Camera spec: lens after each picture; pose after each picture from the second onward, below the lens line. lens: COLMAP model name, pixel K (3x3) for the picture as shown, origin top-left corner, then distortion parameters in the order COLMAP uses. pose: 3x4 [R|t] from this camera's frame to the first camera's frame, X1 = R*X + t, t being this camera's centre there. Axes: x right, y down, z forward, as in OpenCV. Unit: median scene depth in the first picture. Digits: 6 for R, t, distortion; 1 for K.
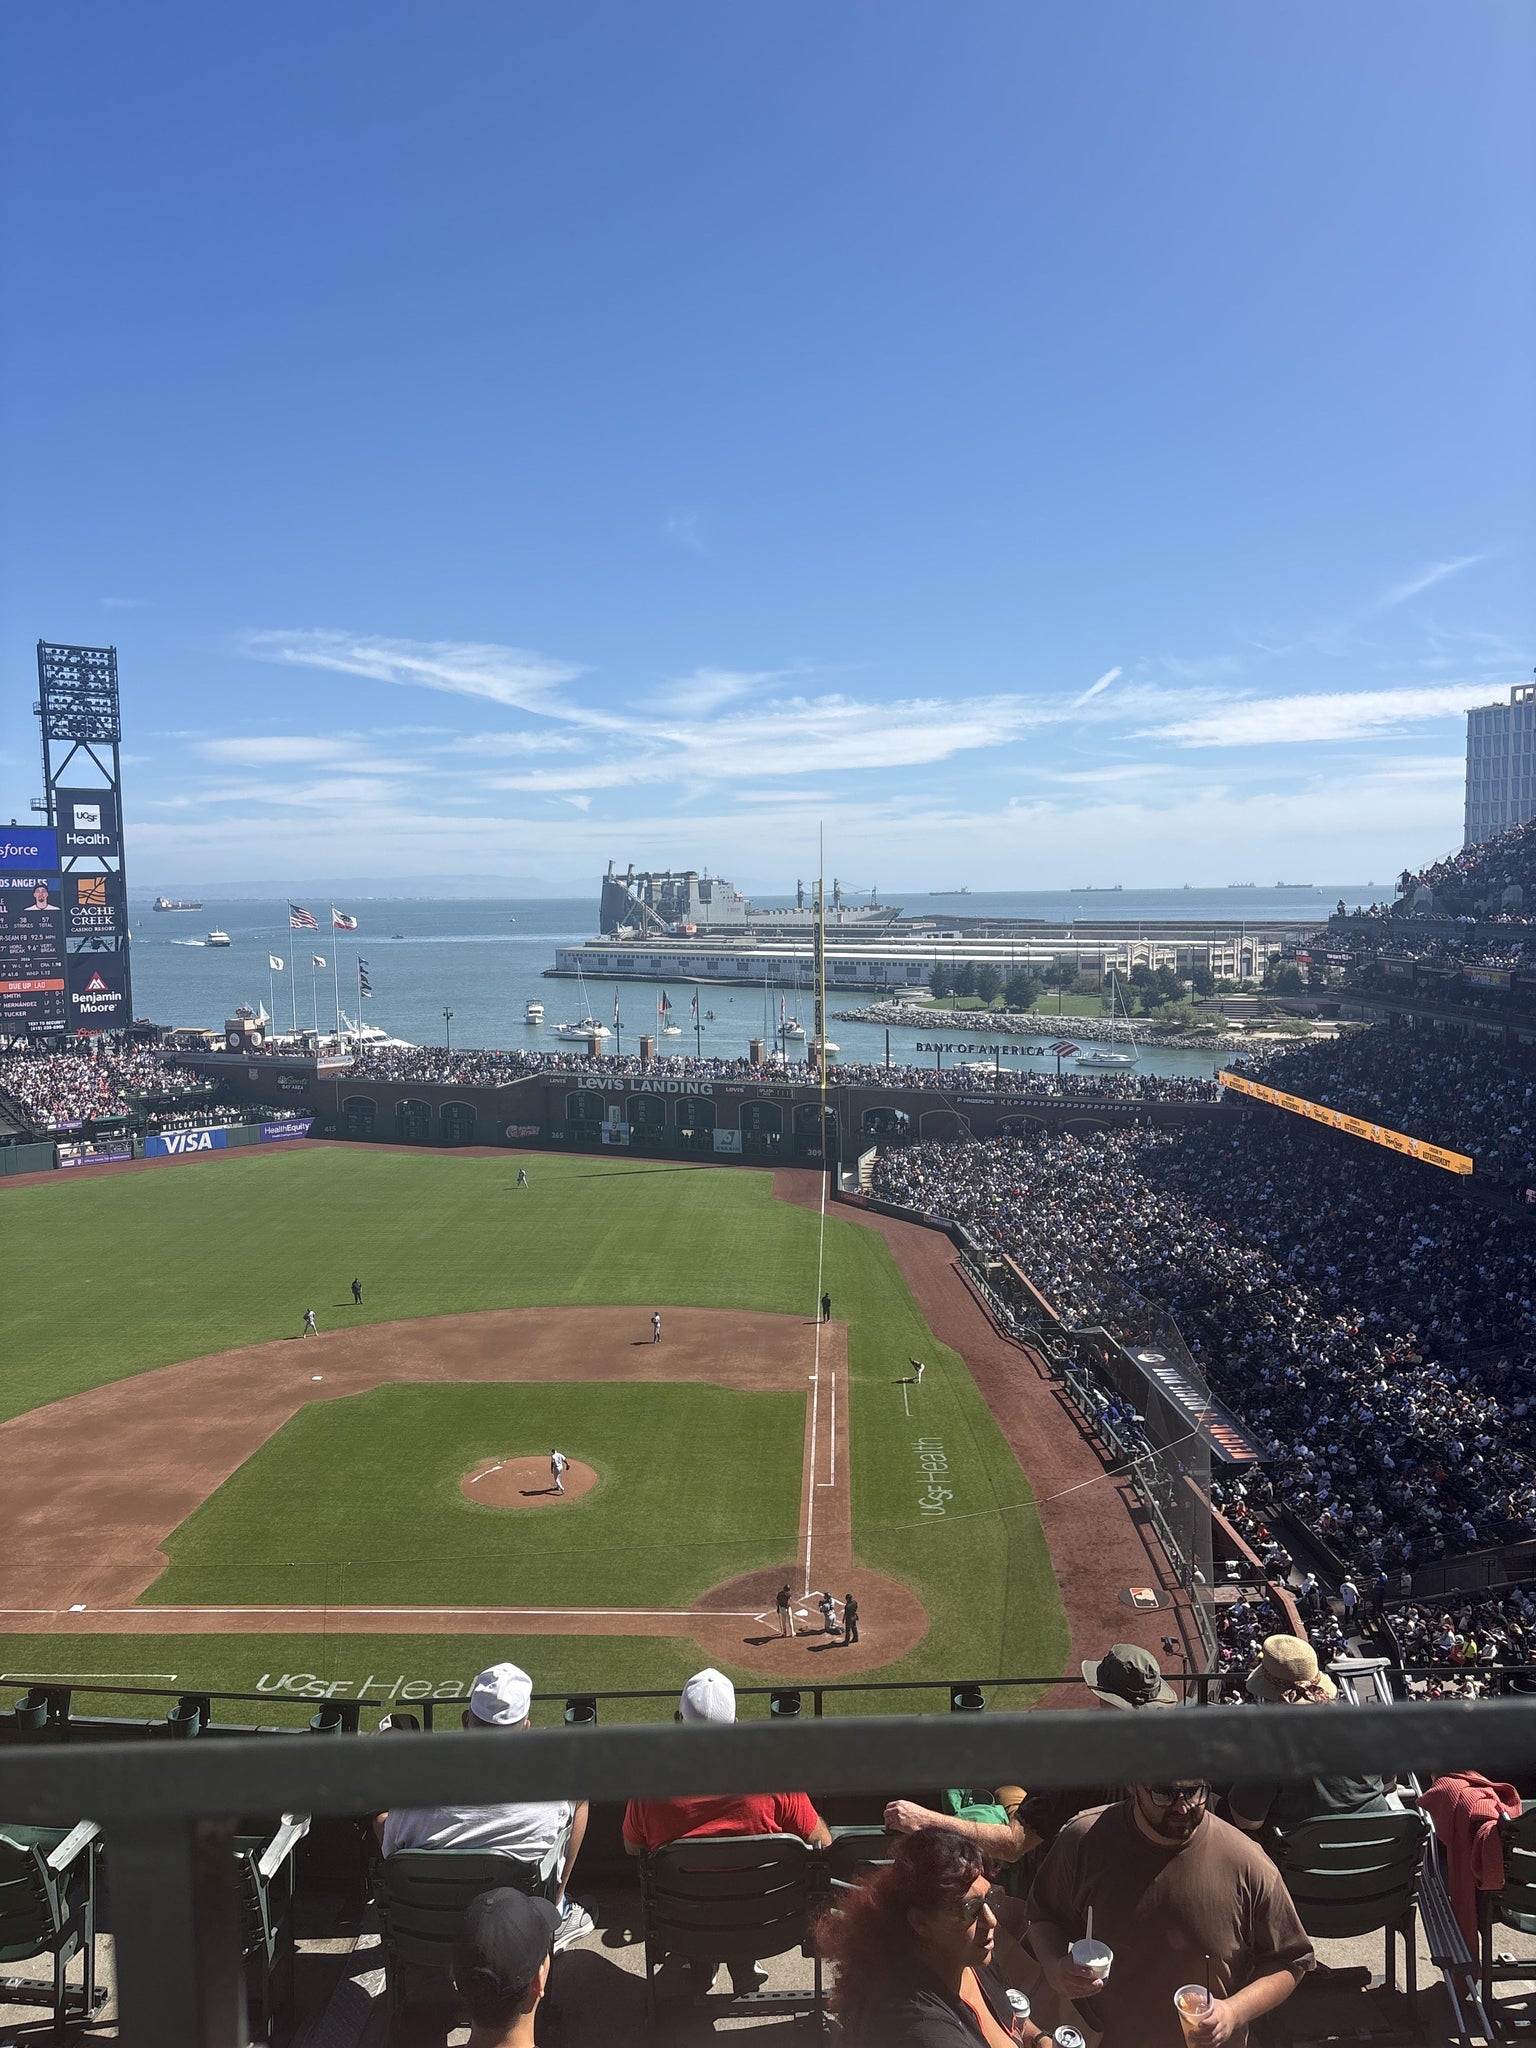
lens RADIAL K [[1543.0, 0, 734.8], [0, 1543.0, 1023.4], [0, 0, 1]] dist [0.060010, -0.049547]
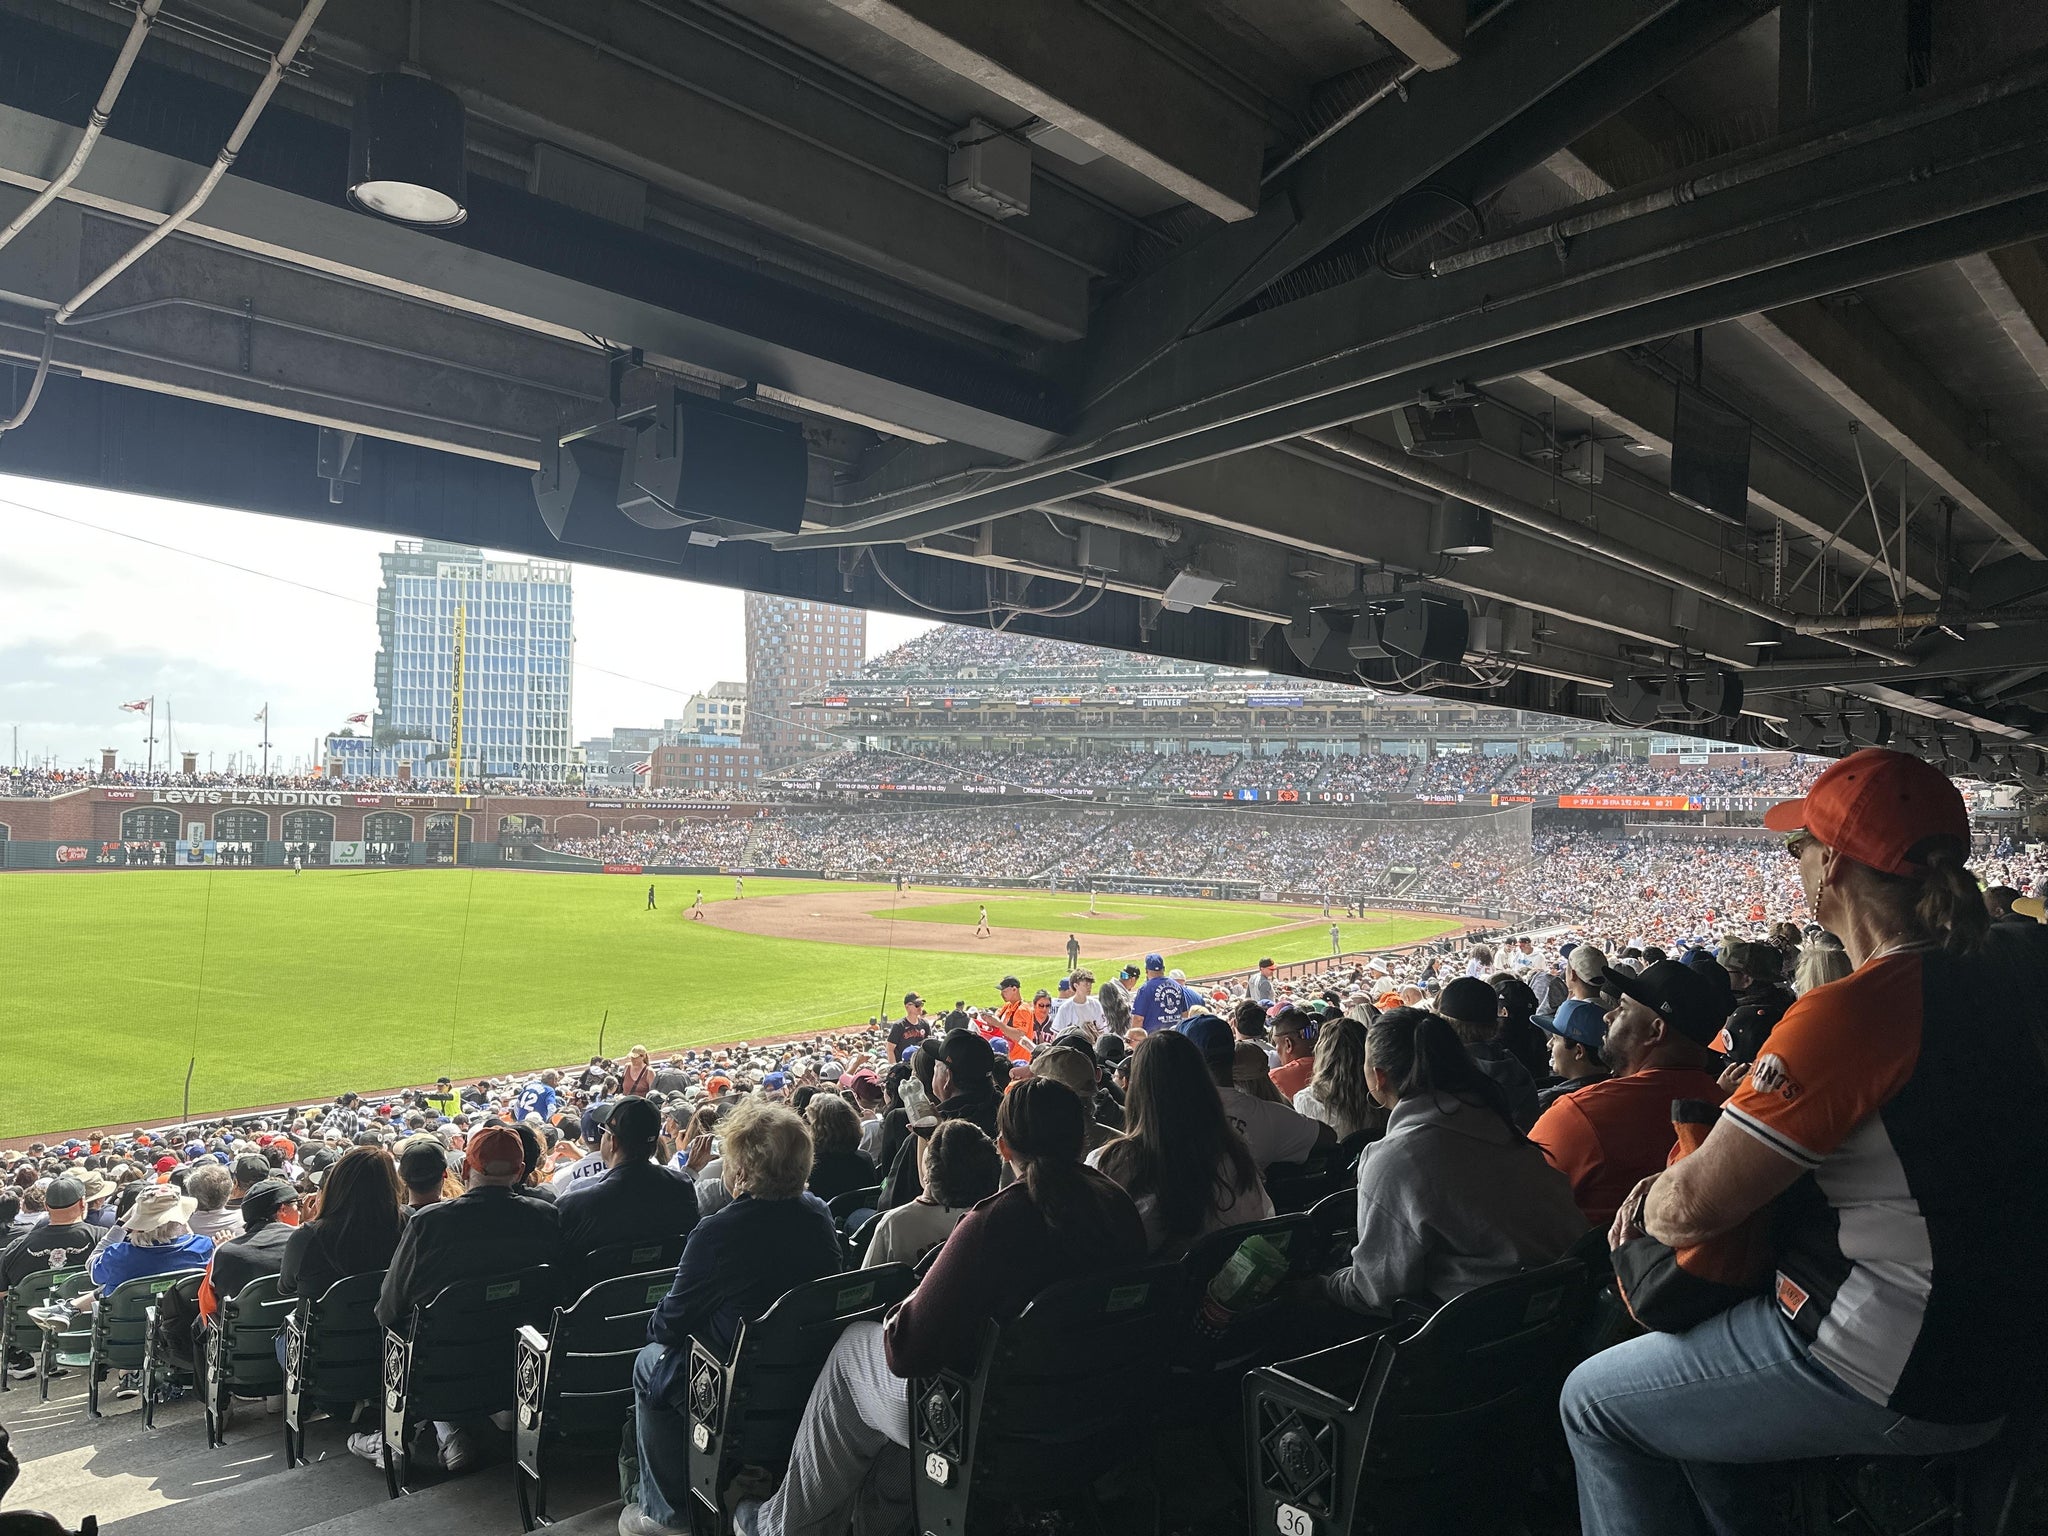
lens RADIAL K [[1447.0, 0, 1029.2], [0, 1447.0, 778.4], [0, 0, 1]] dist [0.063832, -0.052006]
pose [[0.416319, 0.048055, 0.907948, -0.584995], [0.041605, 0.996549, -0.071821, 0.097047], [-0.908266, 0.067676, 0.412883, 0.162483]]
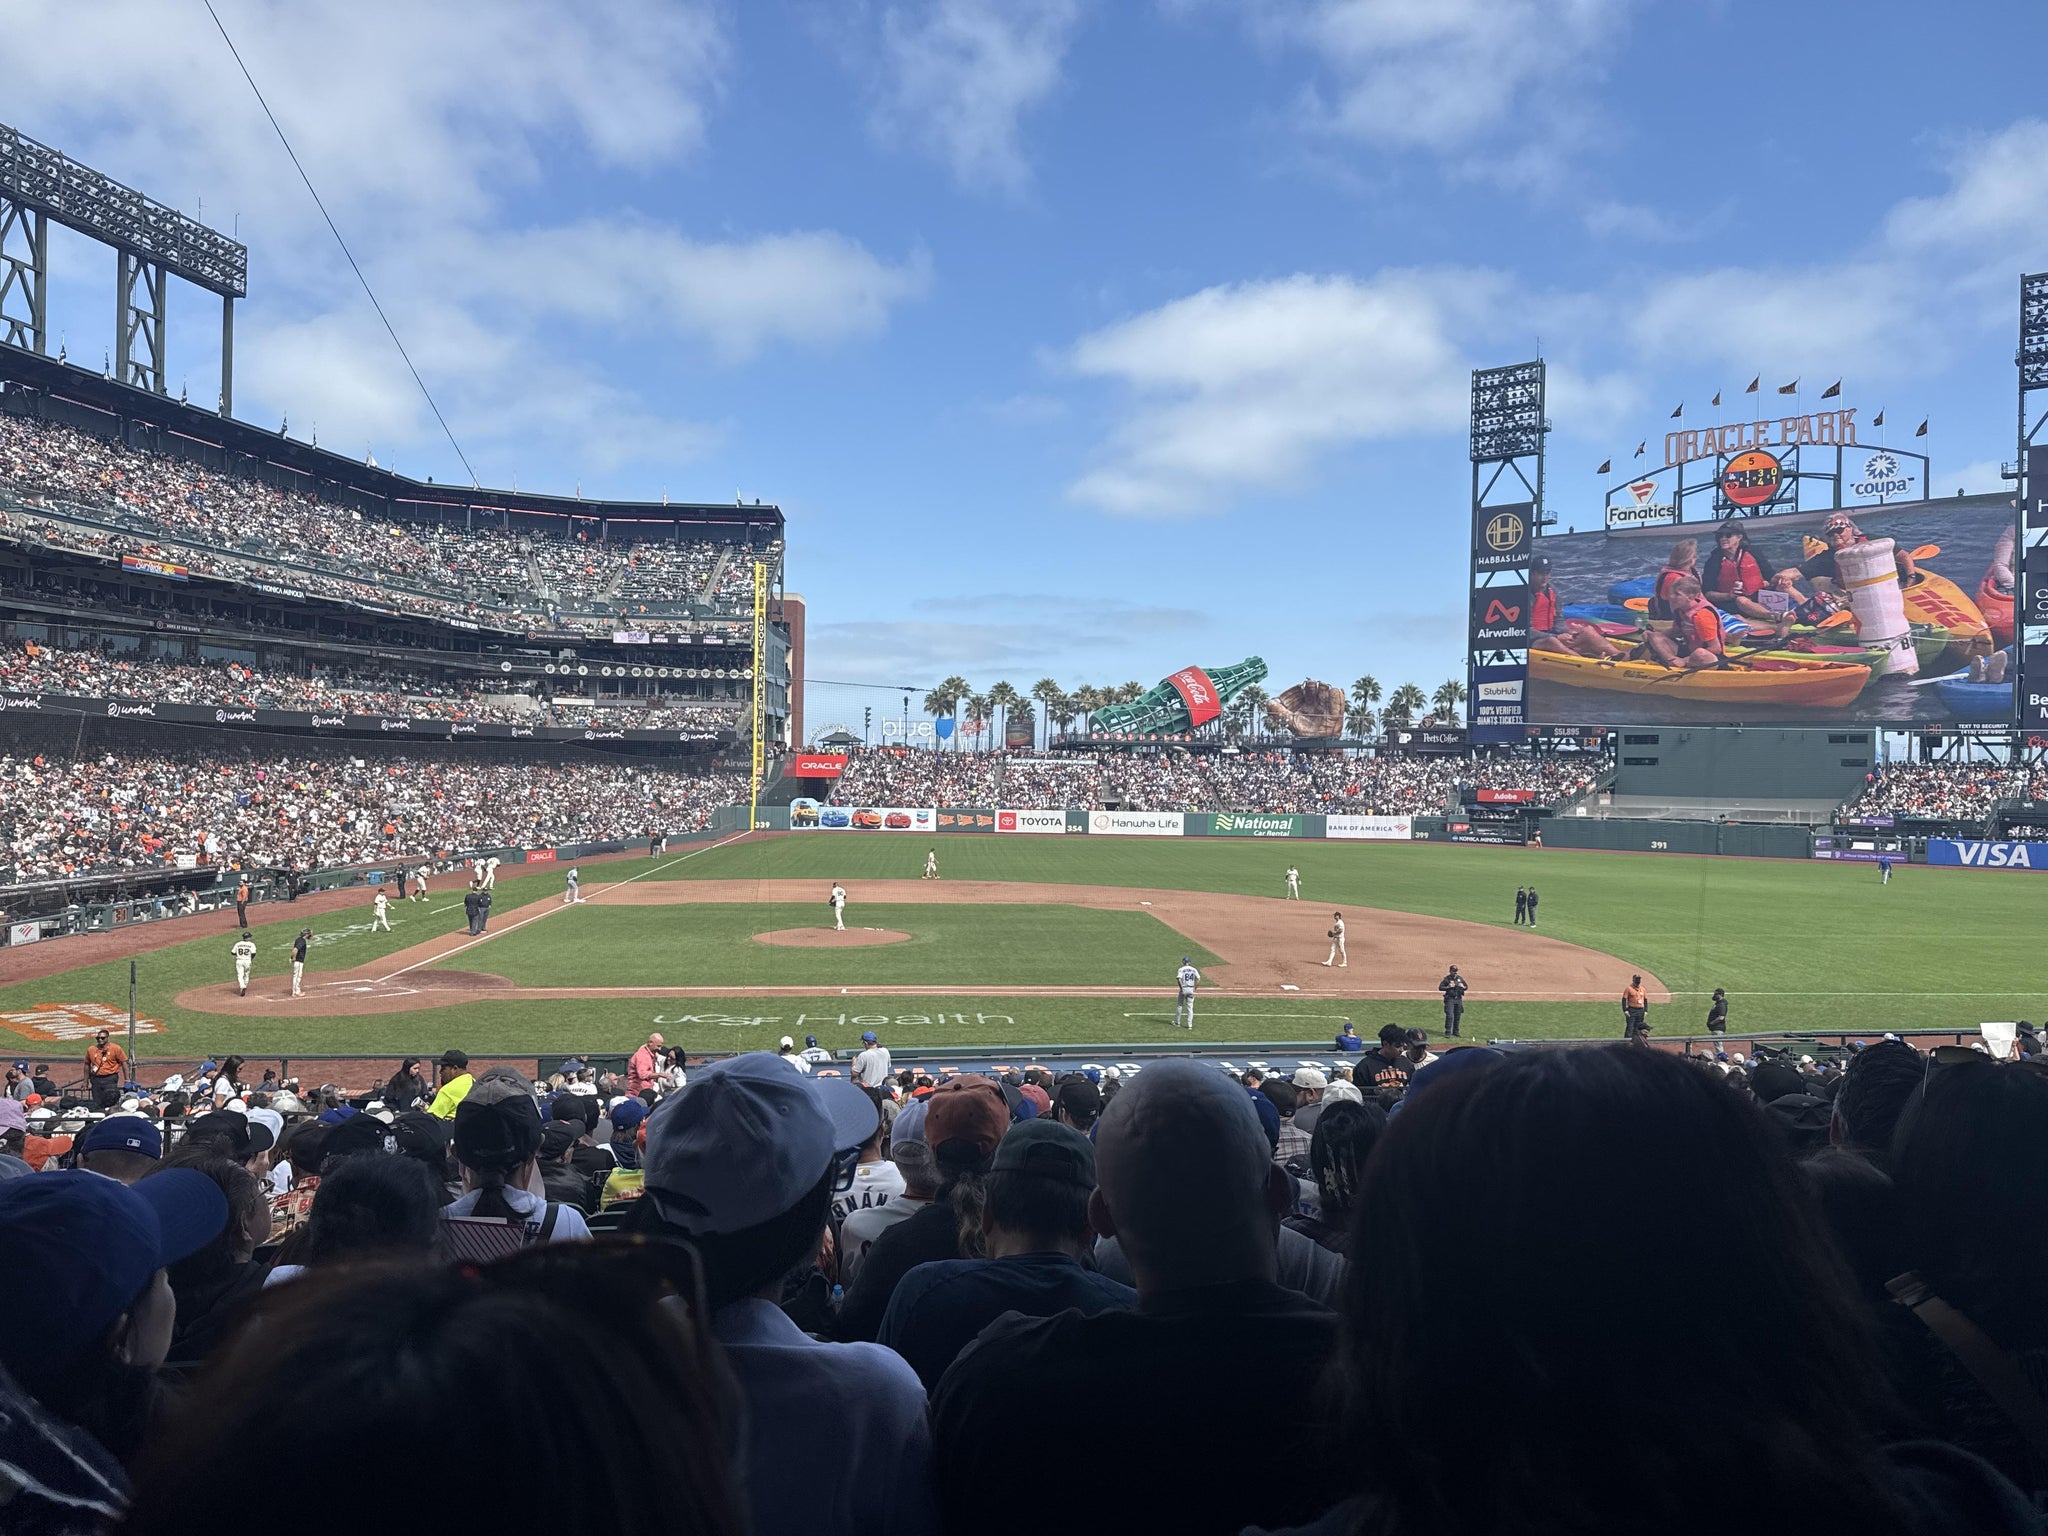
lens RADIAL K [[1464.2, 0, 1010.8], [0, 1464.2, 781.3], [0, 0, 1]] dist [0.071939, -0.058080]
pose [[0.144247, 0.024772, -0.989232, 0.275674], [-0.101605, 0.994774, 0.010095, 0.073164], [0.984312, 0.099054, 0.146010, 0.360358]]
